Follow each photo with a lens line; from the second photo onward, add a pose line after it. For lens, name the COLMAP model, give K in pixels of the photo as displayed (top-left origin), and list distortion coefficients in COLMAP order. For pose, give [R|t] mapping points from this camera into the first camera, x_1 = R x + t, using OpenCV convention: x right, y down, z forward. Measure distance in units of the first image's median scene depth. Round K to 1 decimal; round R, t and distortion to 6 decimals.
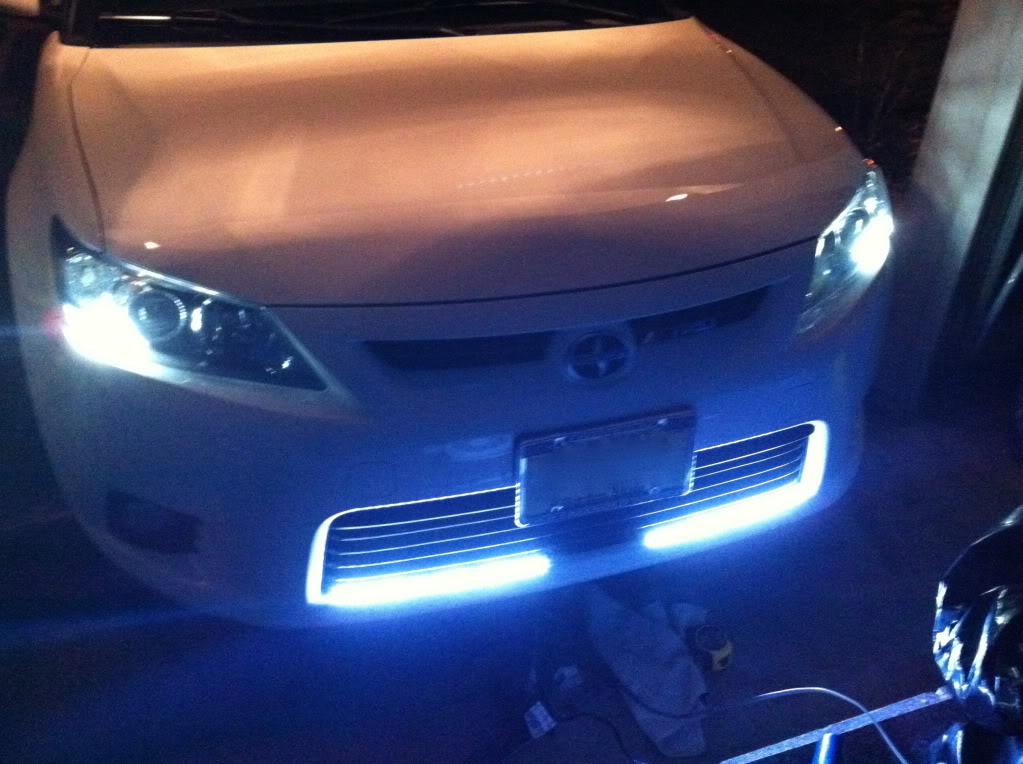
lens RADIAL K [[943.0, 0, 481.0], [0, 943.0, 383.2], [0, 0, 1]] dist [0.071805, -0.176391]
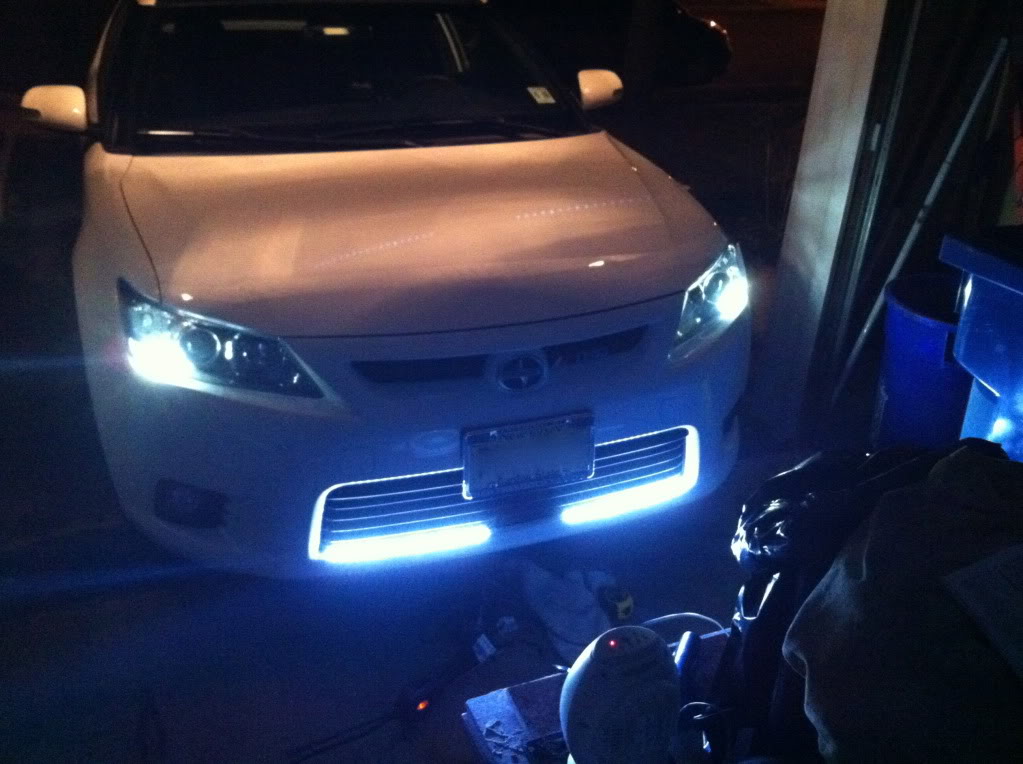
lens RADIAL K [[943.0, 0, 481.0], [0, 943.0, 383.2], [0, 0, 1]] dist [0.071805, -0.176391]
pose [[0.999310, -0.013366, 0.034666, 0.016700], [0.016733, 0.994974, -0.098723, 0.117289], [-0.033172, 0.099235, 0.994511, -0.355568]]
